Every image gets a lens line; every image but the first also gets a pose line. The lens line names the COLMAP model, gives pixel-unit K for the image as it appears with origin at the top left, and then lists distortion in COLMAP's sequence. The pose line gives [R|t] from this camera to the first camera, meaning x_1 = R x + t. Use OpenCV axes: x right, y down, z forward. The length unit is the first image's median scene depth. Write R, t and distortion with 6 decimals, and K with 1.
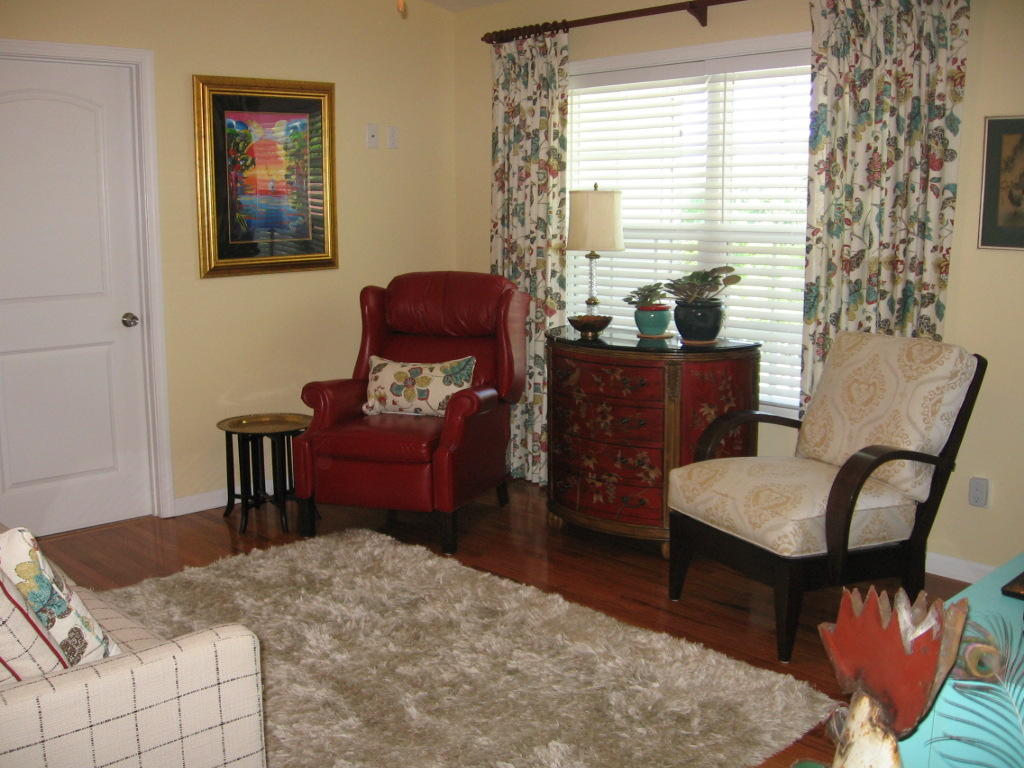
lens RADIAL K [[1062.6, 0, 512.3], [0, 1062.6, 386.1], [0, 0, 1]] dist [-0.106445, 0.000000]
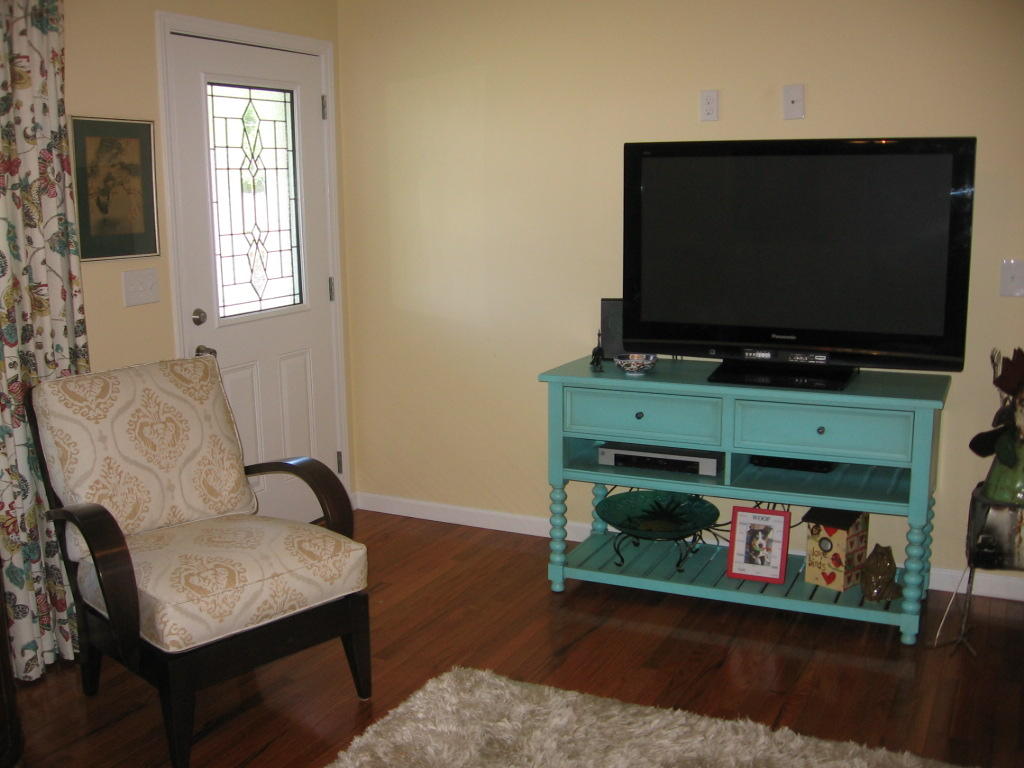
lens RADIAL K [[1062.6, 0, 511.1], [0, 1062.6, 382.8], [0, 0, 1]] dist [-0.106445, 0.000000]
pose [[-0.366767, -0.159281, 0.916576, -0.453140], [0.171768, 0.956701, 0.234987, -0.153076], [-0.914318, 0.243624, -0.323527, 0.827645]]
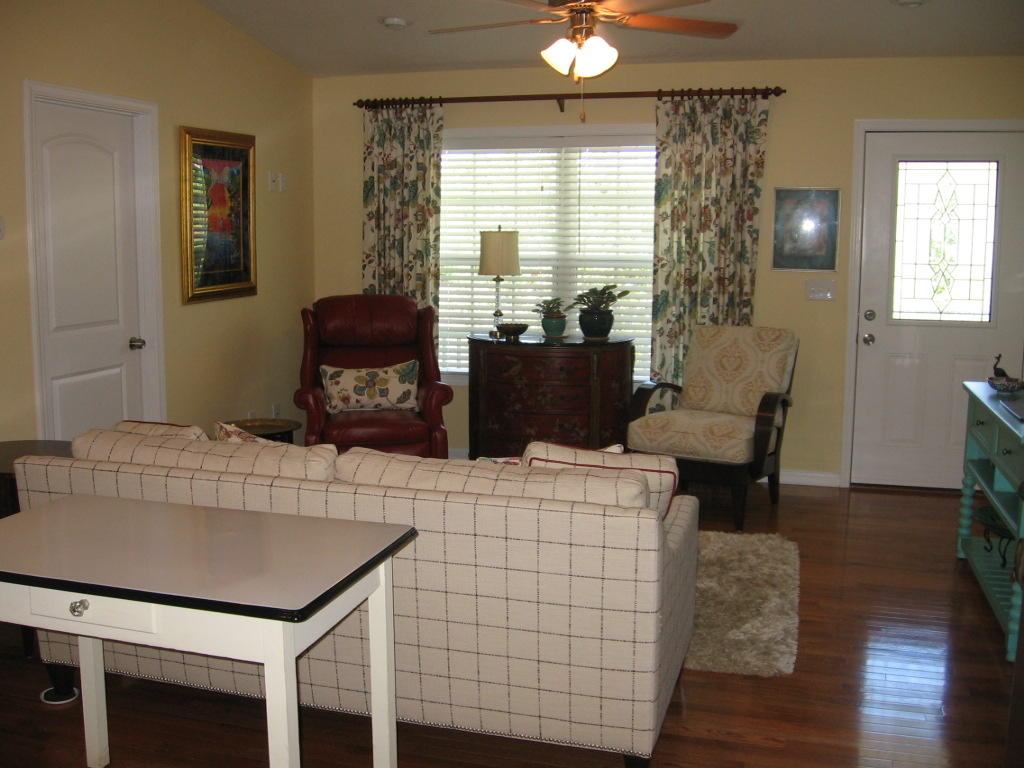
lens RADIAL K [[1062.6, 0, 510.5], [0, 1062.6, 384.3], [0, 0, 1]] dist [-0.106445, 0.000000]
pose [[0.861740, -0.065573, 0.503094, -0.616331], [0.077091, 0.997022, -0.002096, 0.013279], [-0.501458, 0.040590, 0.864229, -0.162633]]
